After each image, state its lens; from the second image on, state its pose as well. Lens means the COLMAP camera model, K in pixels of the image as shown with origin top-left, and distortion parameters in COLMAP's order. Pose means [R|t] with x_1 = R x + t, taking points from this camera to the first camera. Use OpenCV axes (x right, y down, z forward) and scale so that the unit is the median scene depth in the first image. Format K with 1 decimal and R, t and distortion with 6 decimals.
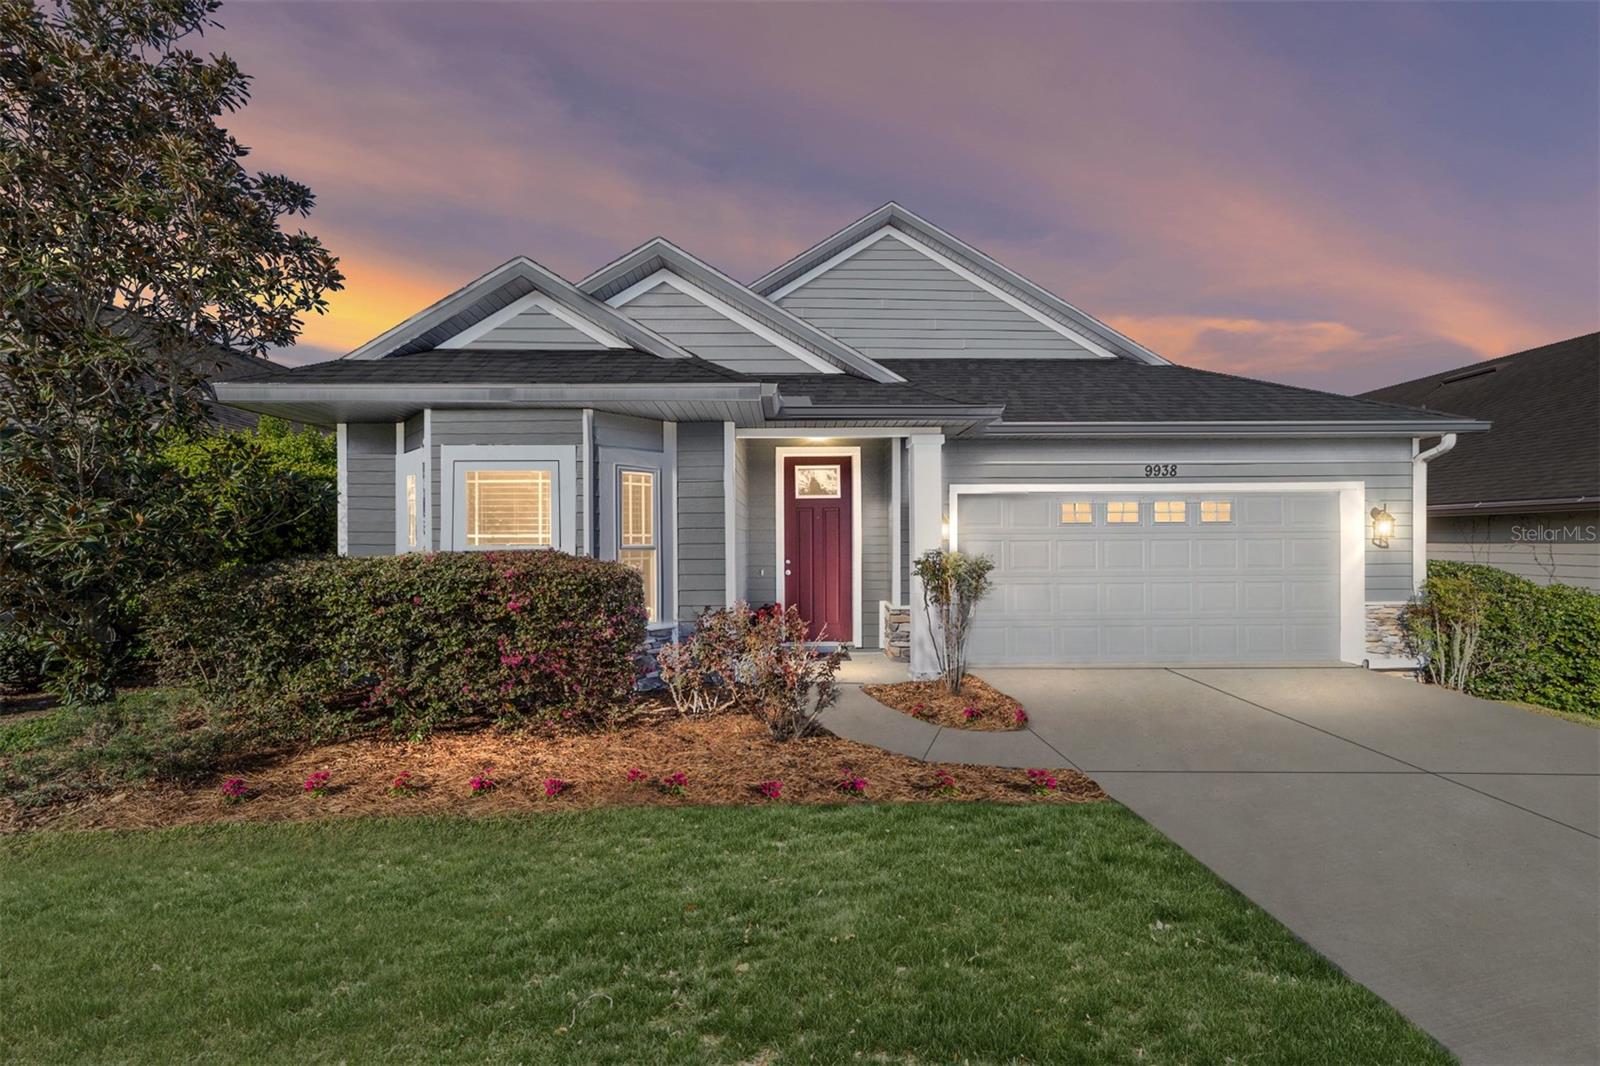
lens RADIAL K [[613.5, 0, 801.3], [0, 613.5, 536.4], [0, 0, 1]] dist [-0.001904, 0.002987]
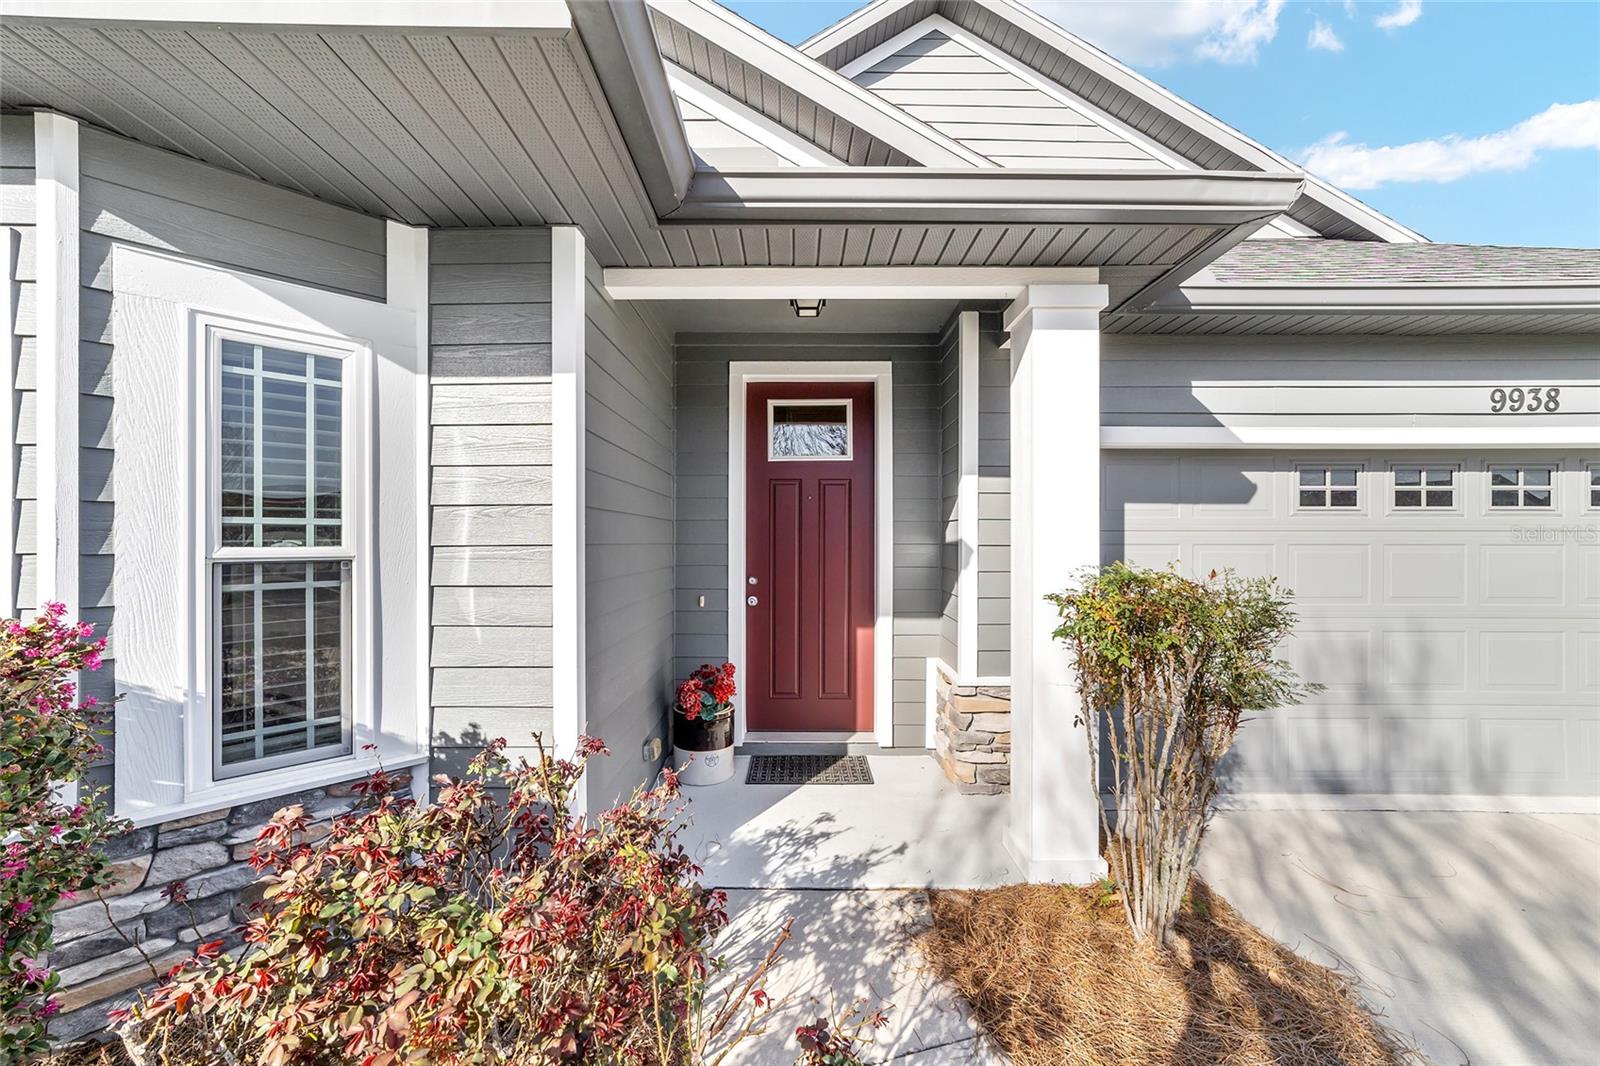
lens RADIAL K [[613.5, 0, 799.6], [0, 613.5, 537.4], [0, 0, 1]] dist [-0.001904, 0.002987]
pose [[0.999833, 0.006572, -0.017030, 0.028056], [-0.006588, 0.999978, -0.000924, 0.004188], [0.017024, 0.001036, 0.999855, 0.480944]]
